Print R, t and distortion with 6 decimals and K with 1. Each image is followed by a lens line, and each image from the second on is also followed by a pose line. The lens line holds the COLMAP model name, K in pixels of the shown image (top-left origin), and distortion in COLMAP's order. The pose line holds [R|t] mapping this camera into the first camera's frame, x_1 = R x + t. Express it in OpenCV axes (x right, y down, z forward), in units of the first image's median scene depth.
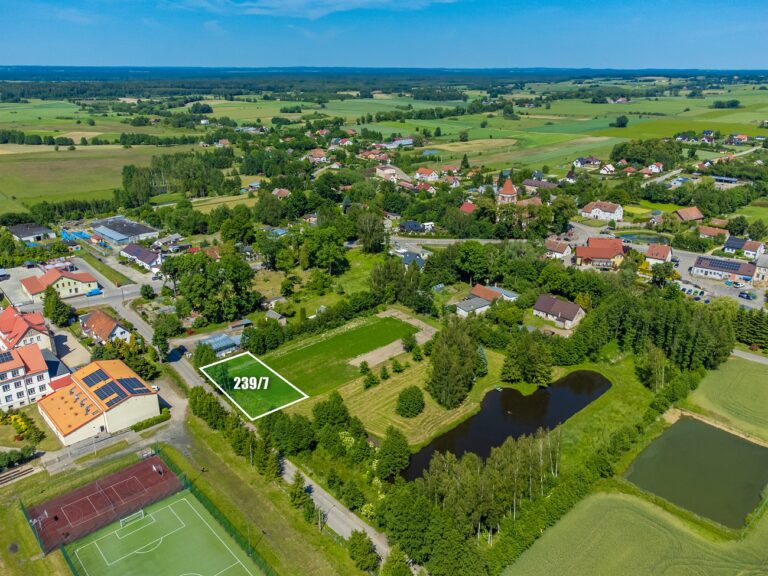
lens RADIAL K [[594.9, 0, 384.0], [0, 594.9, 288.0], [0, 0, 1]] dist [0.007936, 0.009678]
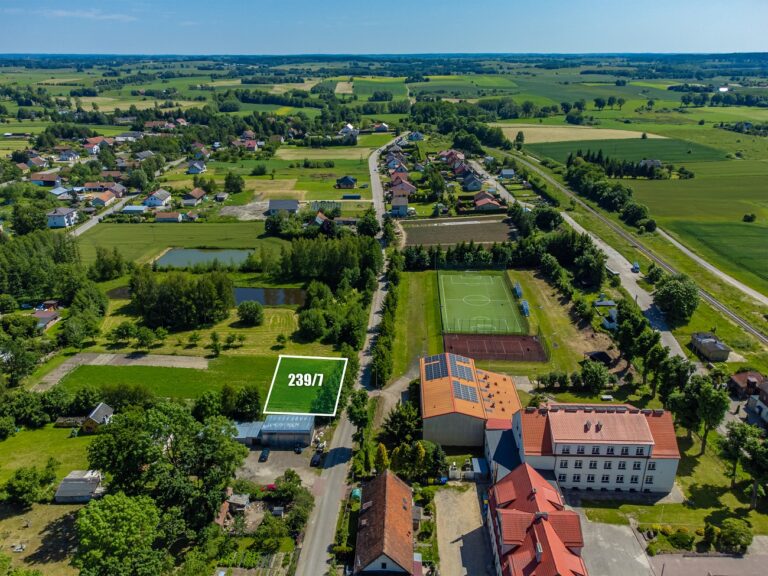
lens RADIAL K [[583.1, 0, 382.1], [0, 583.1, 286.7], [0, 0, 1]] dist [0.011296, 0.006174]
pose [[-0.705087, -0.264736, 0.657850, -0.408547], [0.247212, 0.777733, 0.577943, -0.208141], [-0.664634, 0.570129, -0.482924, 0.631728]]
